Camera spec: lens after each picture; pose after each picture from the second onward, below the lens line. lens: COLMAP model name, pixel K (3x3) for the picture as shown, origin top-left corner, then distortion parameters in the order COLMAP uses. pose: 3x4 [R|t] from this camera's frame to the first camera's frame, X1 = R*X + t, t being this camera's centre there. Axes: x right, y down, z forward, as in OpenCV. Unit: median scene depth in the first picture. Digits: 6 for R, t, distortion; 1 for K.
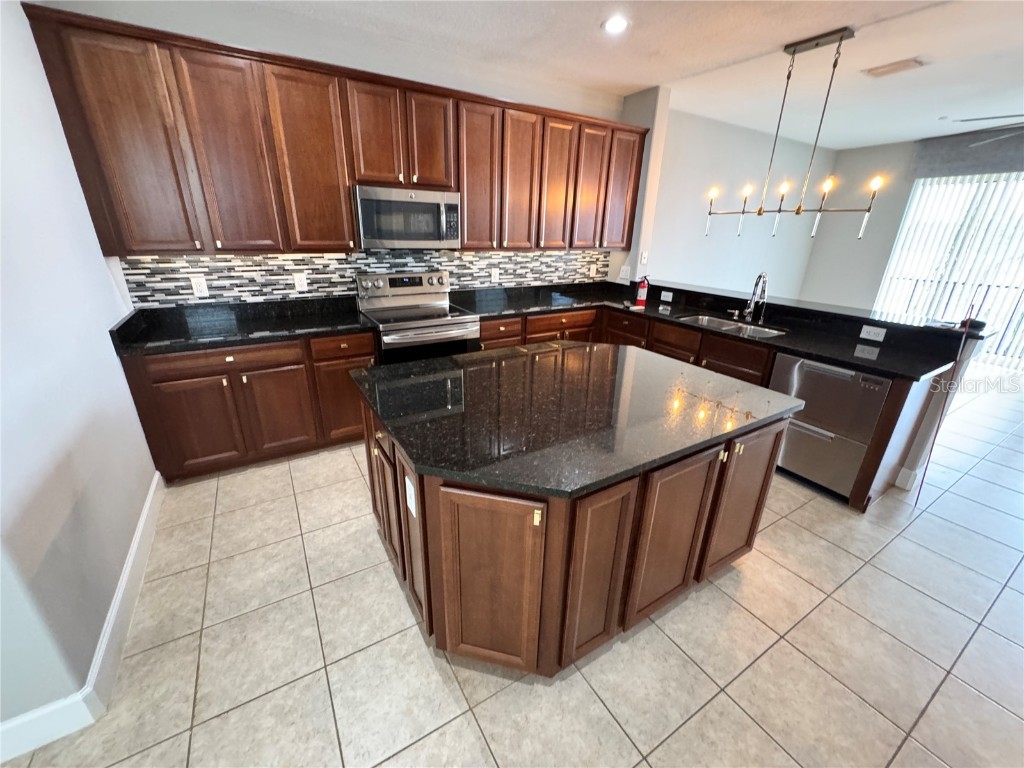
lens RADIAL K [[411.6, 0, 512.1], [0, 411.6, 384.0], [0, 0, 1]] dist [-0.004239, 0.000817]
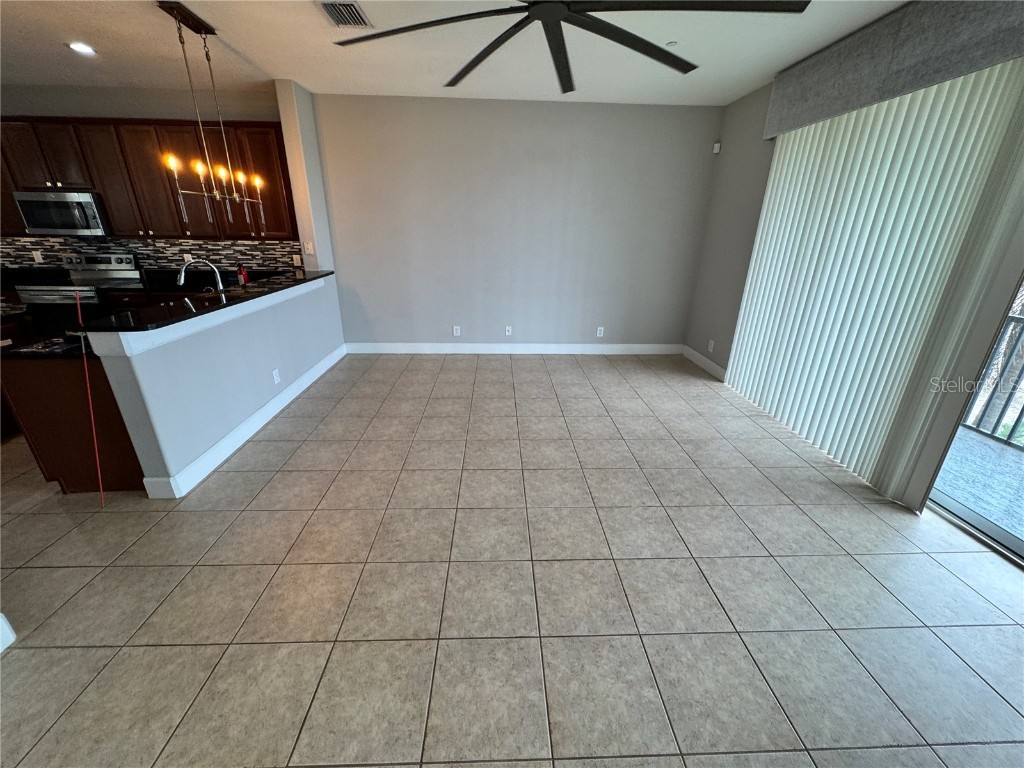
lens RADIAL K [[411.6, 0, 512.1], [0, 411.6, 384.0], [0, 0, 1]] dist [-0.004239, 0.000817]
pose [[0.870025, 0.169557, -0.462933, 1.439980], [-0.171118, 0.984479, 0.038987, -0.114777], [0.462358, 0.045296, 0.885535, 0.390342]]
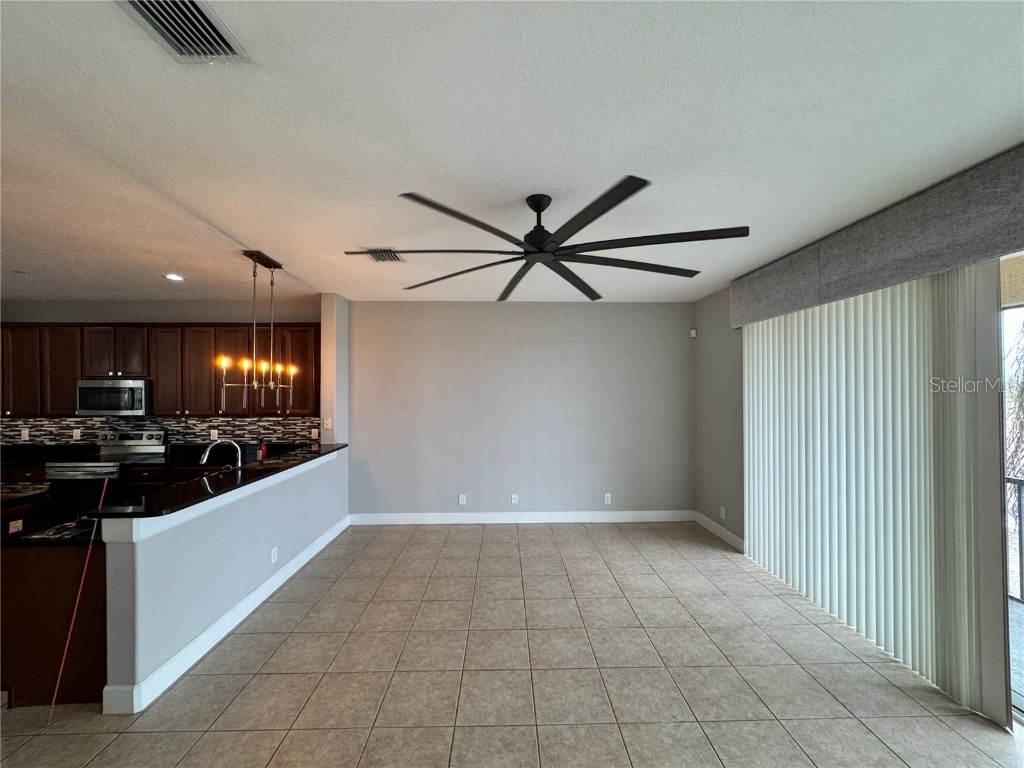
lens RADIAL K [[411.6, 0, 512.1], [0, 411.6, 384.0], [0, 0, 1]] dist [-0.004239, 0.000817]
pose [[0.862272, -0.029829, -0.505567, 1.456036], [-0.159096, 0.931773, -0.326323, -0.141964], [0.480808, 0.361813, 0.798696, 0.363673]]
